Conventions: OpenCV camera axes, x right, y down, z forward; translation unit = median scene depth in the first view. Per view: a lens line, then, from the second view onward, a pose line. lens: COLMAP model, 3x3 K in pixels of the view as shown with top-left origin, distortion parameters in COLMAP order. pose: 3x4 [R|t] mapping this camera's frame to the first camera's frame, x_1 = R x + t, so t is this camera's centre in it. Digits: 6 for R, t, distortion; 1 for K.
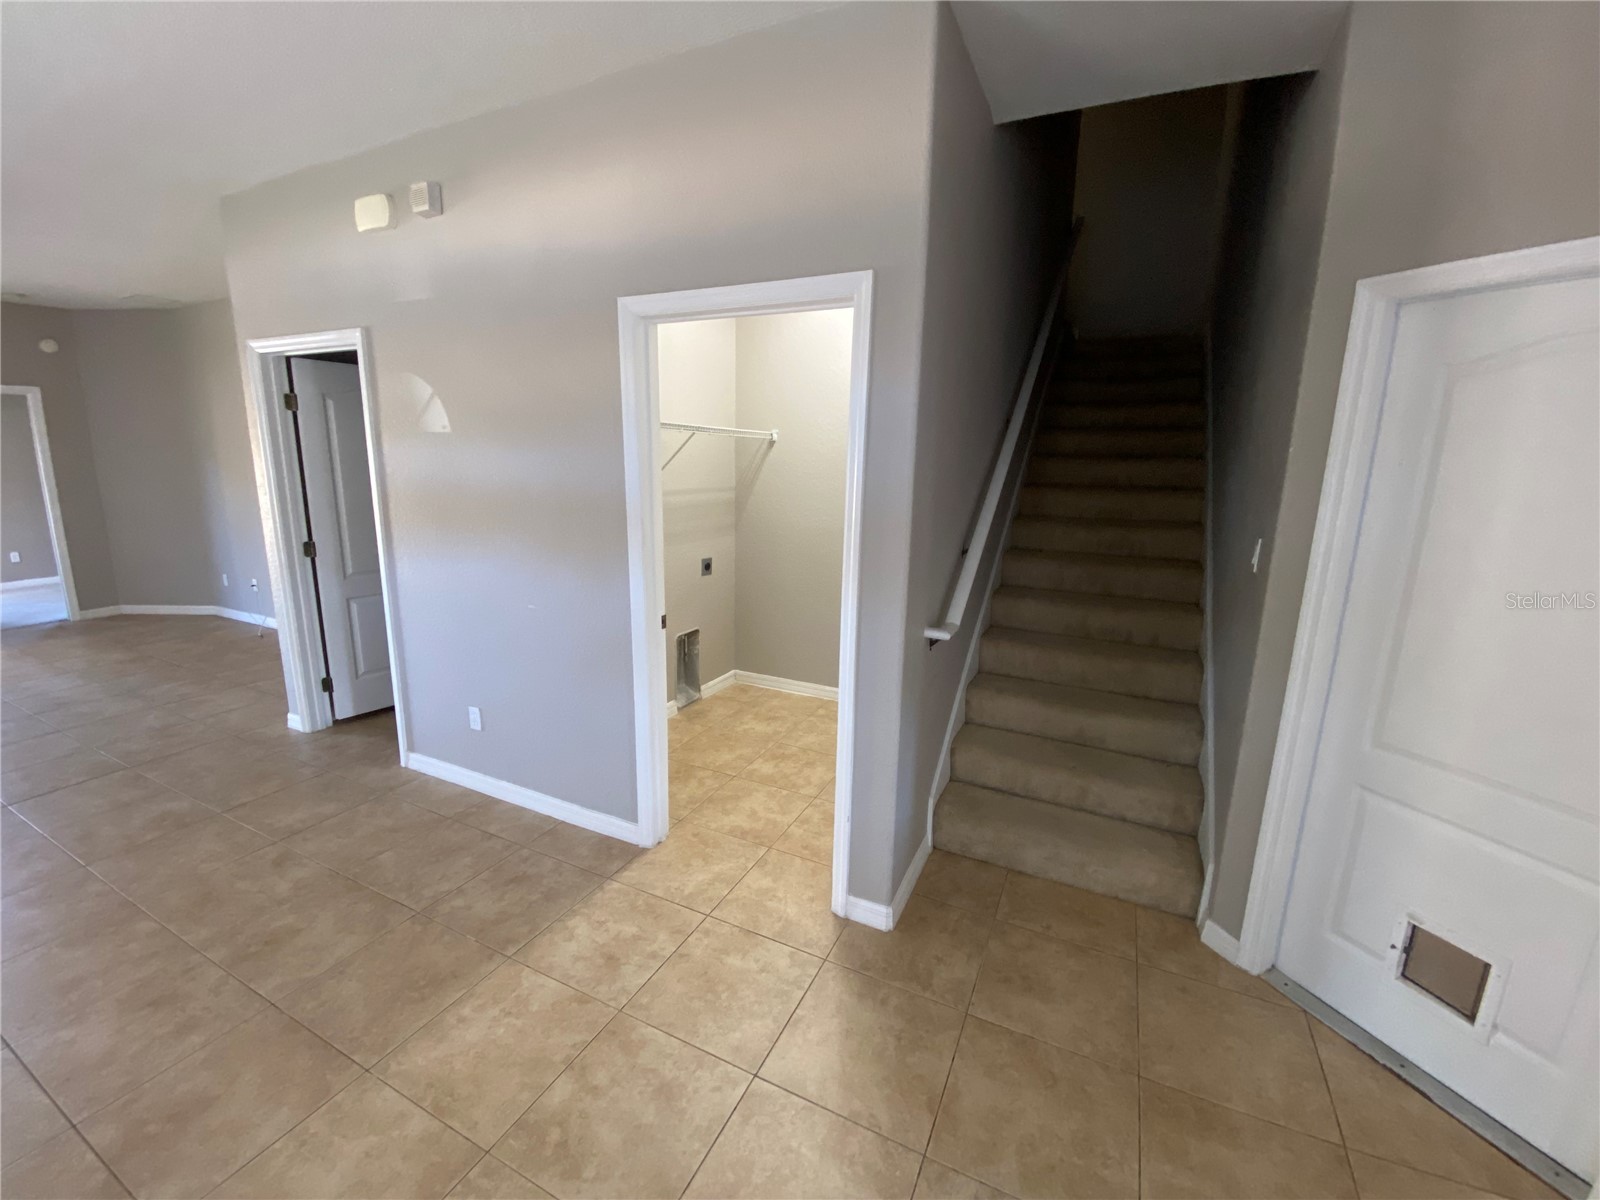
lens RADIAL K [[654.6, 0, 807.7], [0, 654.6, 595.1], [0, 0, 1]] dist [-0.020298, -0.001854]
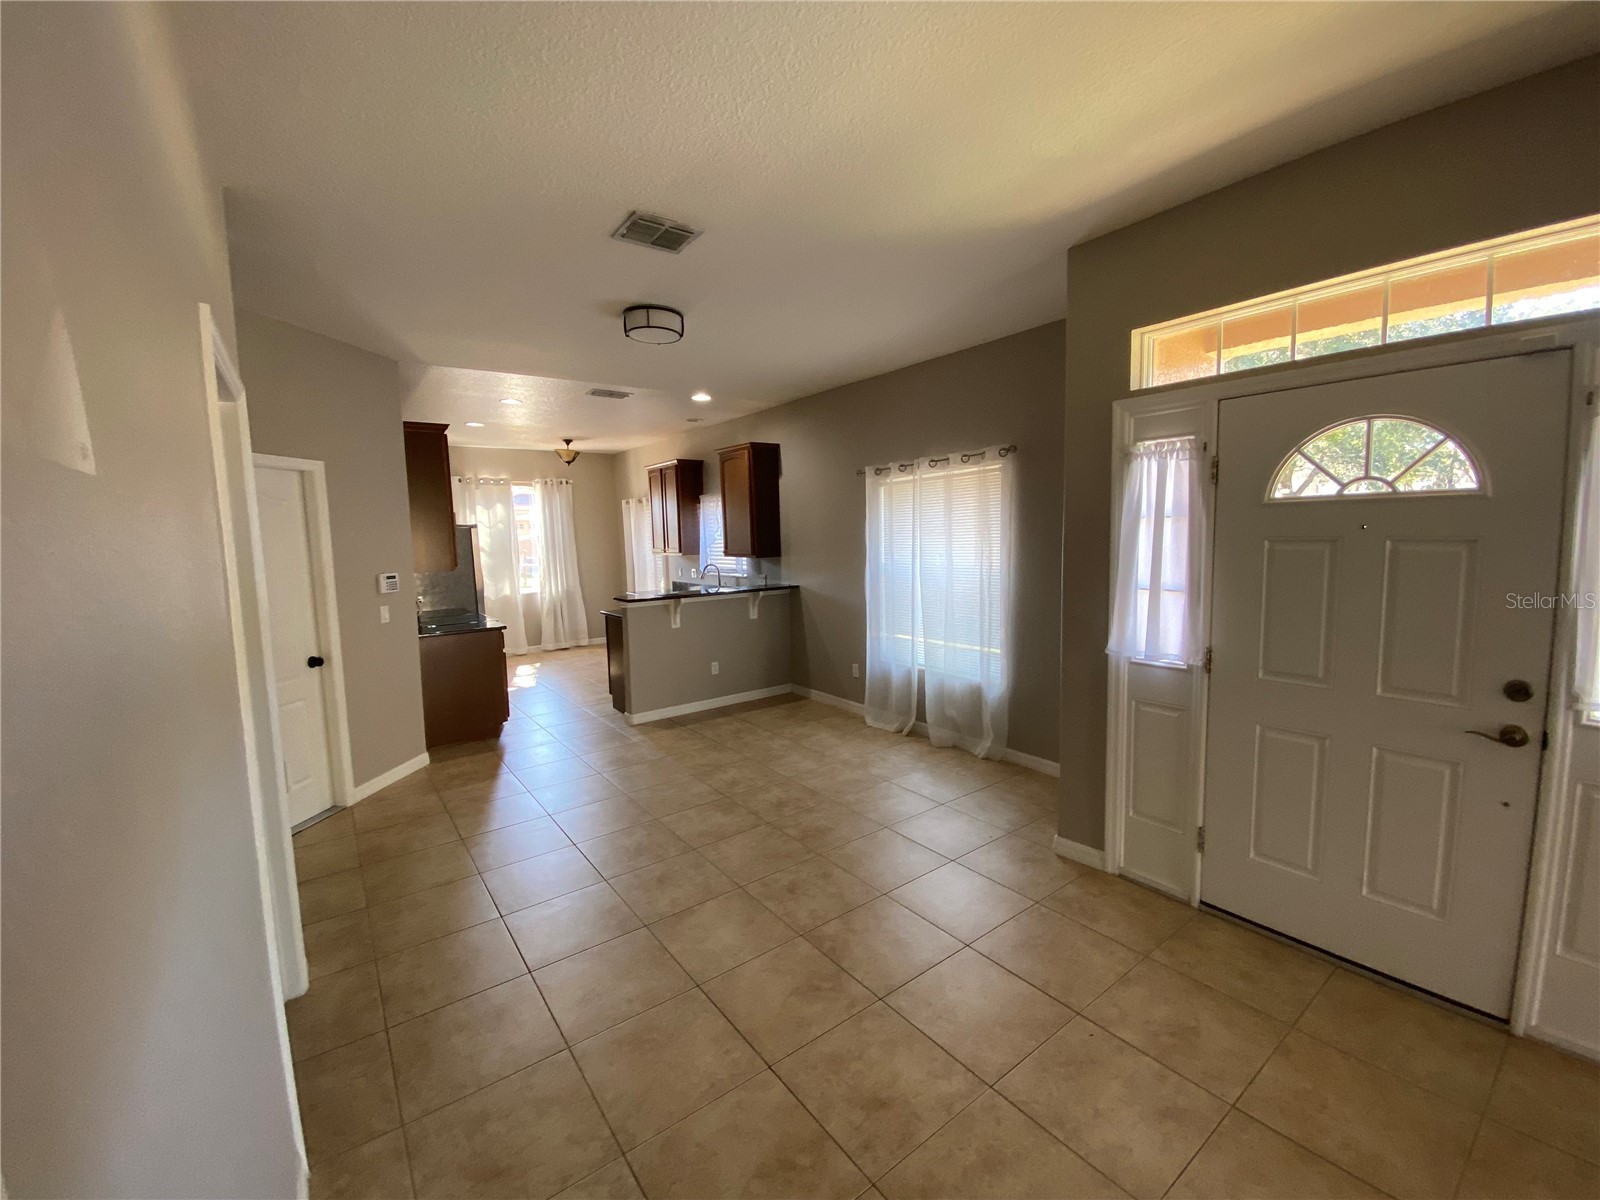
lens RADIAL K [[654.6, 0, 801.4], [0, 654.6, 596.3], [0, 0, 1]] dist [-0.020298, -0.001854]
pose [[-0.883451, -0.048270, 0.466030, -1.413262], [0.096541, 0.954578, 0.281886, -0.389645], [-0.458468, 0.294024, -0.838664, 1.728097]]
